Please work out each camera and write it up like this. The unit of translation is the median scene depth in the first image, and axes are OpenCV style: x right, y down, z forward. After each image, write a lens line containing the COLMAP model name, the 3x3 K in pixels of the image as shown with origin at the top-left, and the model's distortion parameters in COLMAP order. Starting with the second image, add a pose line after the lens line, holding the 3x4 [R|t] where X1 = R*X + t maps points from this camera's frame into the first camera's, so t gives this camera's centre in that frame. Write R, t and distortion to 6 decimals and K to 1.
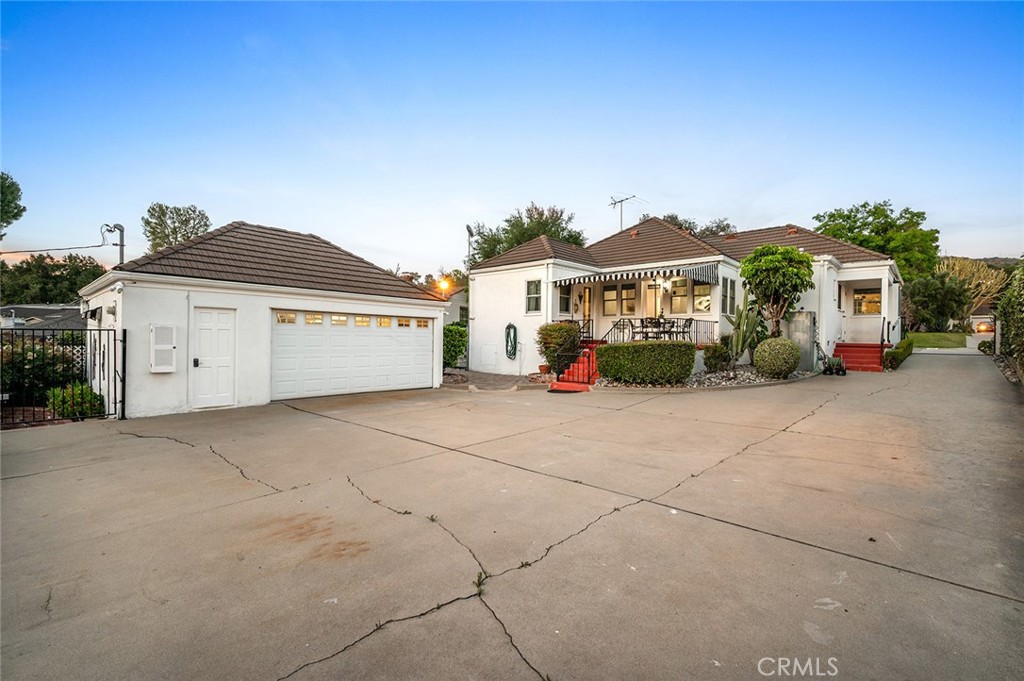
lens RADIAL K [[464.1, 0, 512.0], [0, 464.1, 340.5], [0, 0, 1]] dist [-0.000517, 0.000186]
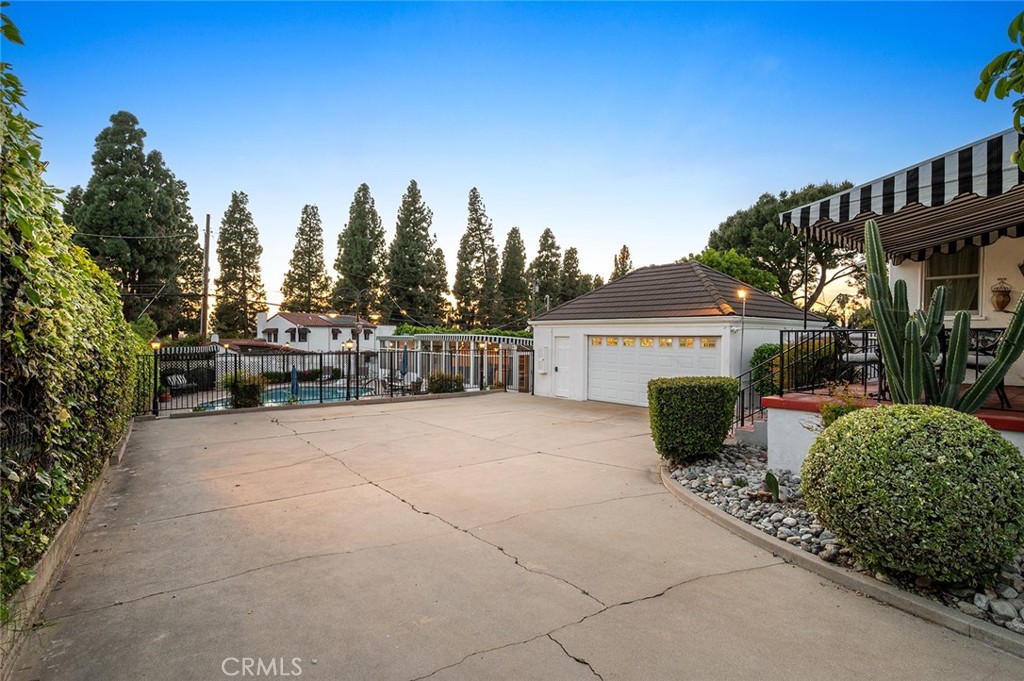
lens RADIAL K [[510.4, 0, 514.6], [0, 510.4, 337.5], [0, 0, 1]] dist [-0.000613, -0.000740]
pose [[-0.189904, -0.011932, -0.981730, 1.087223], [-0.013048, 0.999869, -0.009628, -0.043891], [0.981716, 0.010981, -0.190035, 1.086873]]
